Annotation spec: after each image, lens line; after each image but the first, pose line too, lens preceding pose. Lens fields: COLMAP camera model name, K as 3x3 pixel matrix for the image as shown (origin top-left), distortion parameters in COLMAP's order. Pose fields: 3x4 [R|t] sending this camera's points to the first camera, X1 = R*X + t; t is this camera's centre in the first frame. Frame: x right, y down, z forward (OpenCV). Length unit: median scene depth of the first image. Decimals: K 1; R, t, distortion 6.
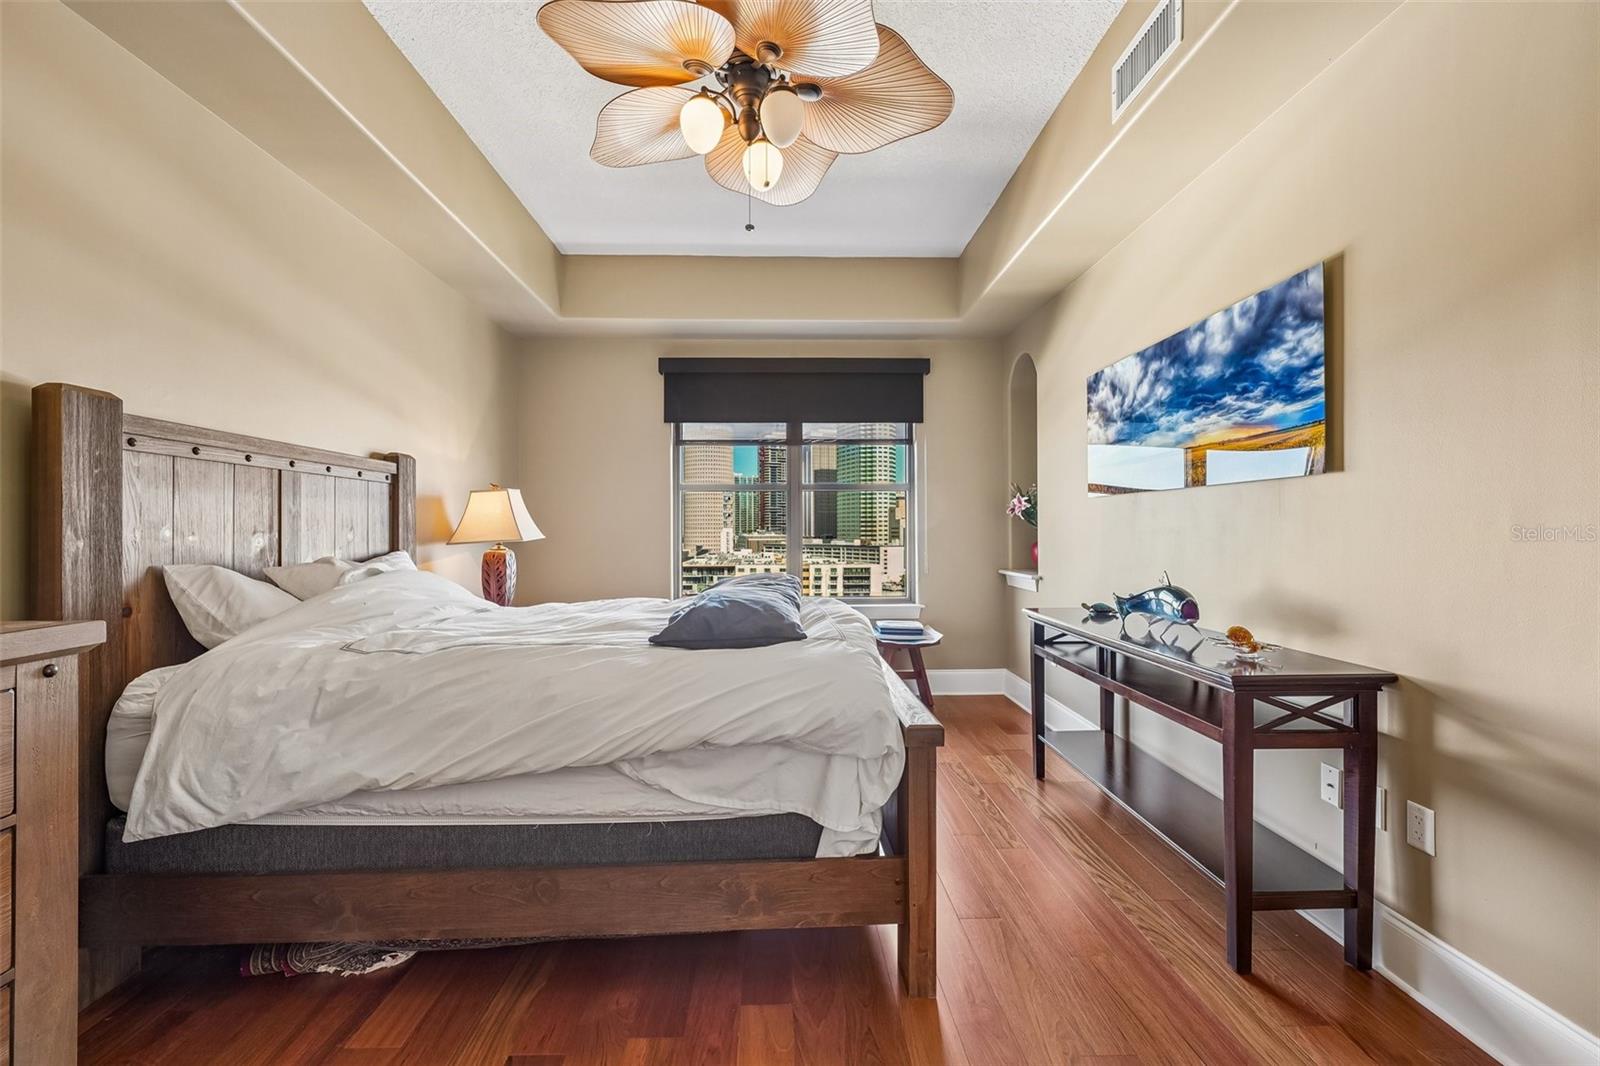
lens RADIAL K [[659.8, 0, 793.4], [0, 659.8, 527.9], [0, 0, 1]] dist [-0.012789, 0.004815]
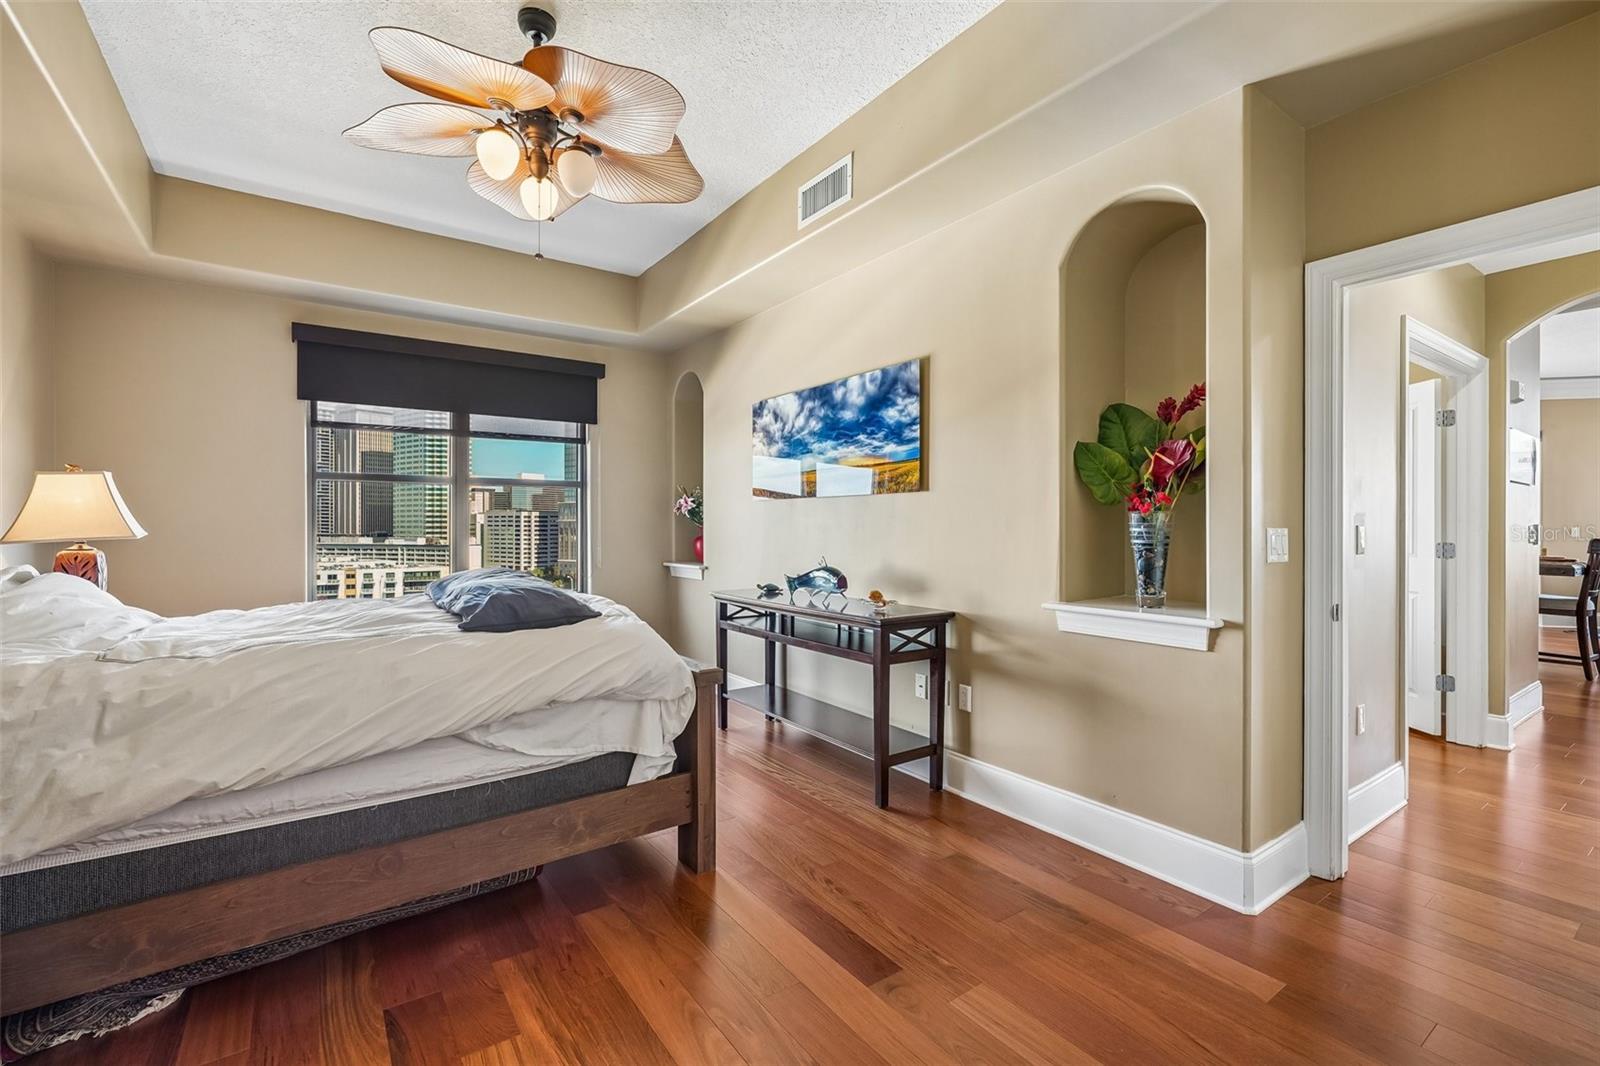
lens RADIAL K [[701.7, 0, 790.4], [0, 701.7, 529.1], [0, 0, 1]] dist [-0.002942, 0.003972]
pose [[0.834839, 0.001486, 0.550493, -0.398067], [-0.004967, 0.999976, 0.004833, 0.001146], [-0.550472, -0.006769, 0.834826, -0.259450]]
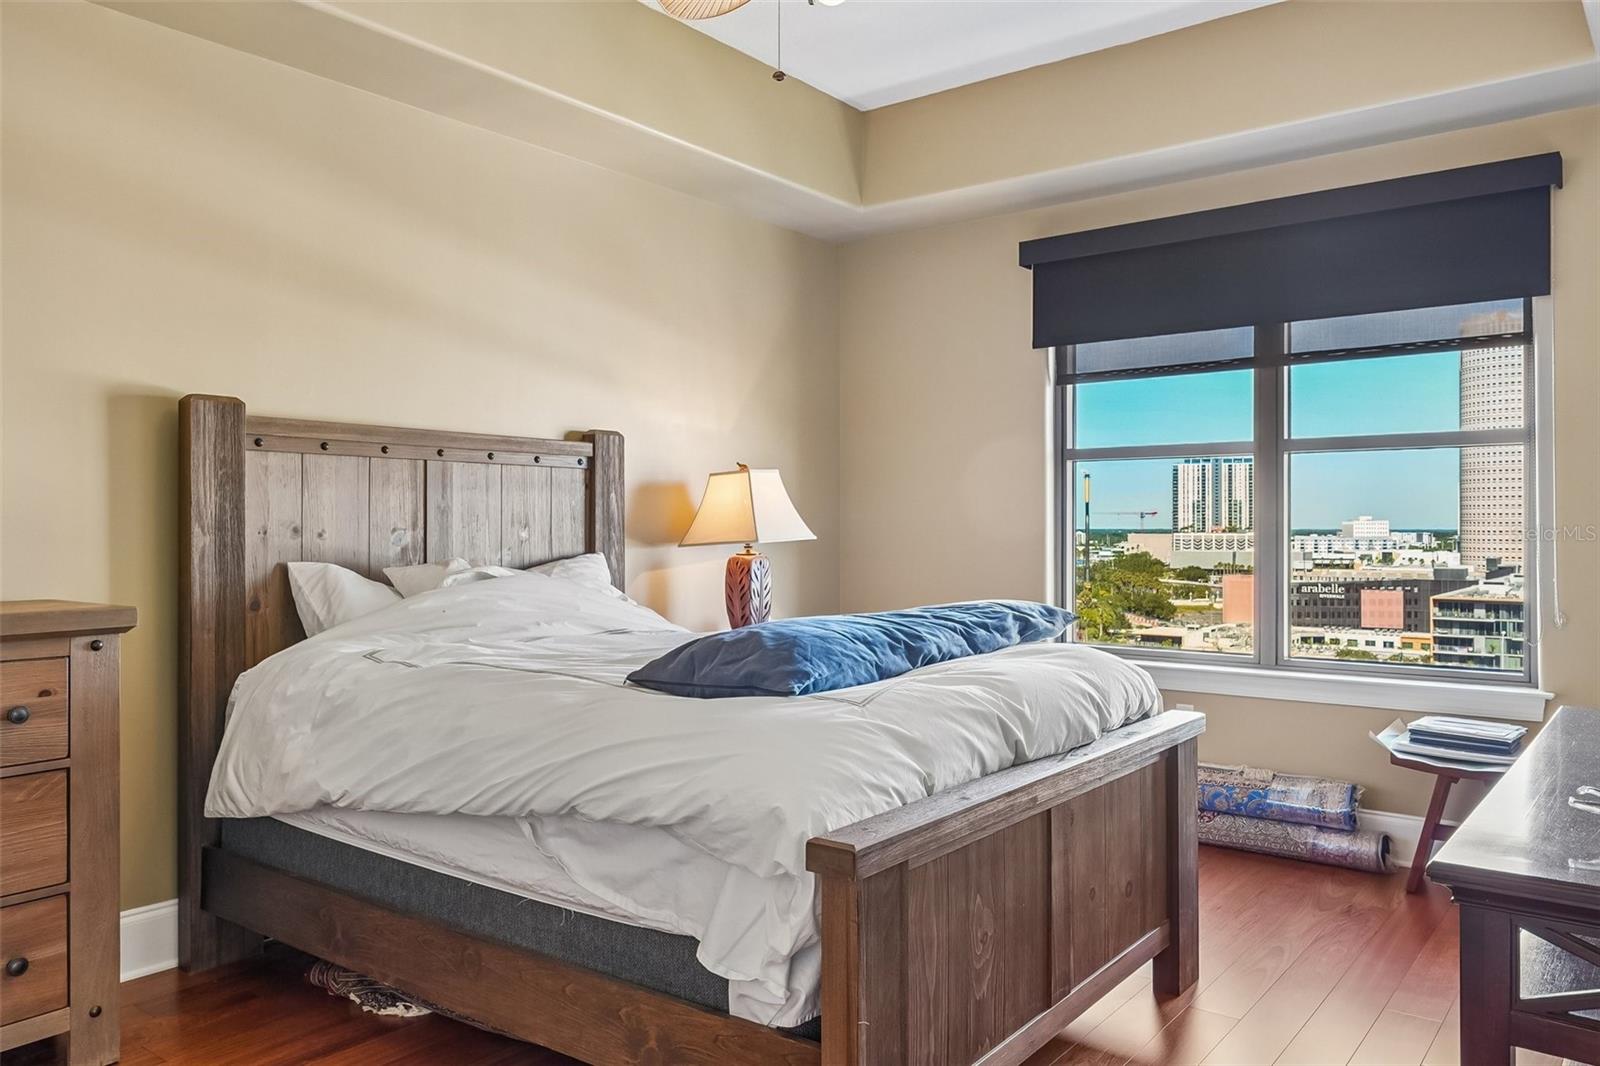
lens RADIAL K [[1167.4, 0, 792.8], [0, 1167.4, 522.9], [0, 0, 1]] dist [0.001036, -0.002034]
pose [[0.772140, -0.000158, -0.635452, 0.756600], [0.000411, 1.000000, 0.000250, -0.003300], [0.635452, -0.000454, 0.772140, 0.102352]]
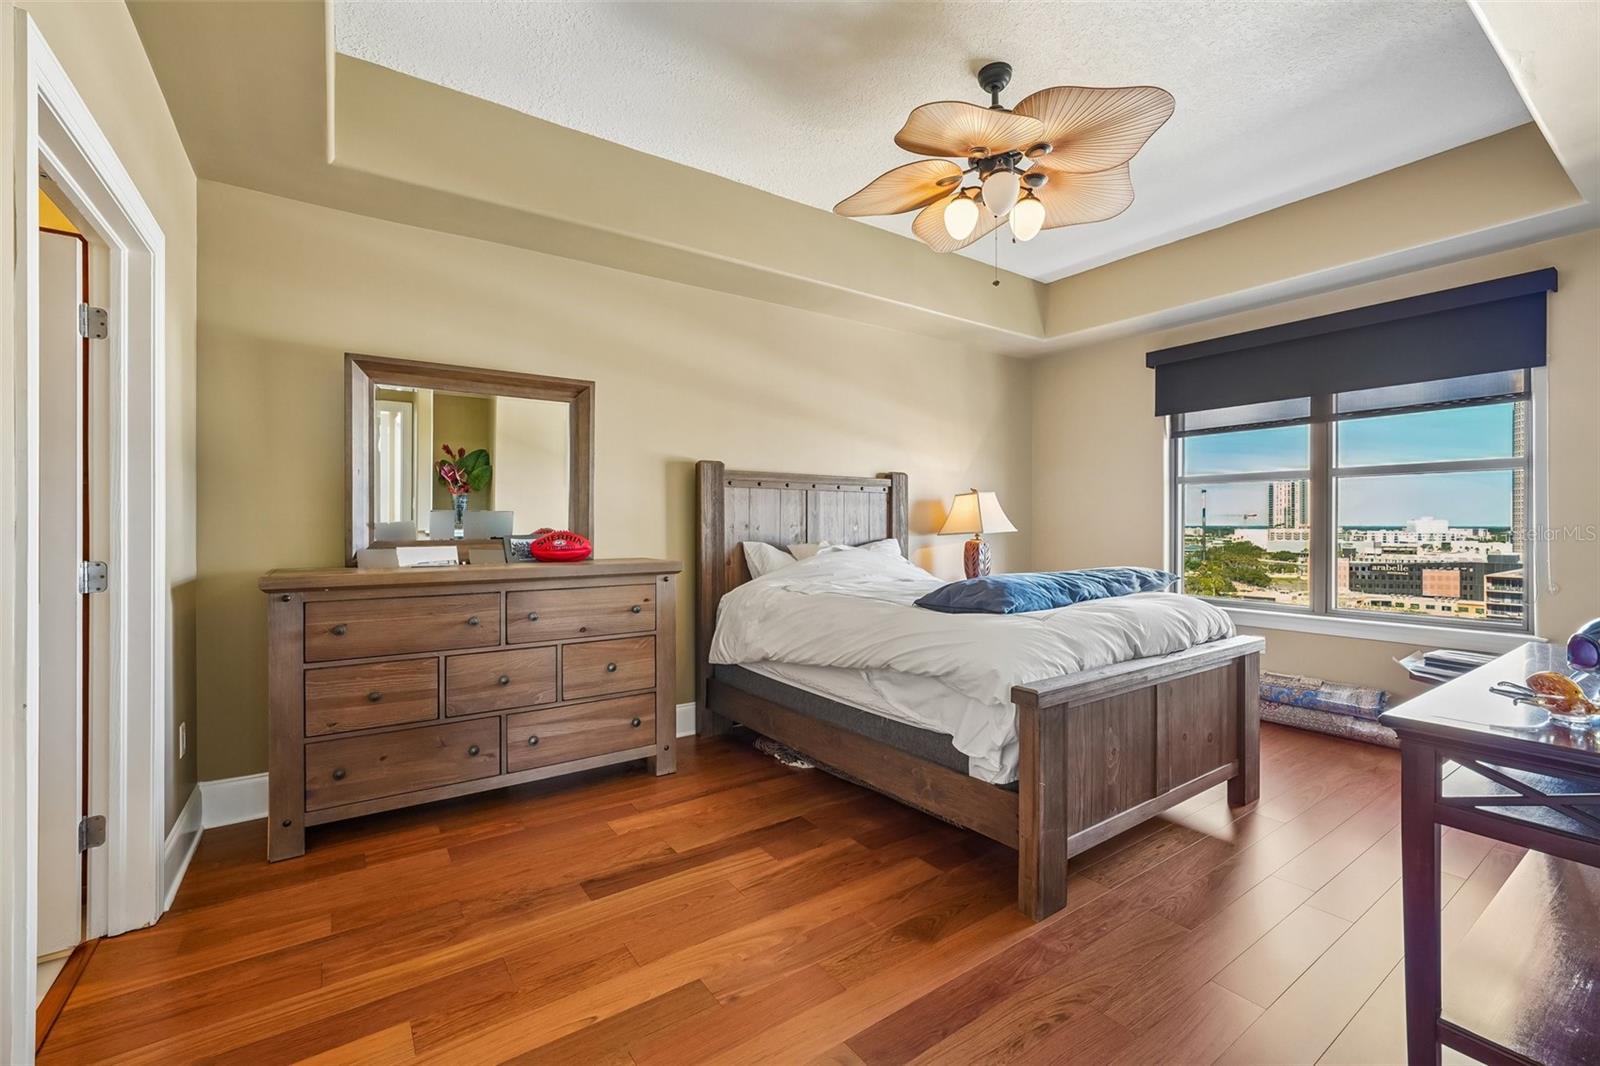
lens RADIAL K [[675.0, 0, 792.3], [0, 675.0, 525.6], [0, 0, 1]] dist [-0.013644, 0.006429]
pose [[0.547422, 0.004169, -0.836846, 0.859841], [0.000747, 0.999985, 0.005470, -0.004258], [0.836856, -0.003620, 0.547411, -0.025958]]
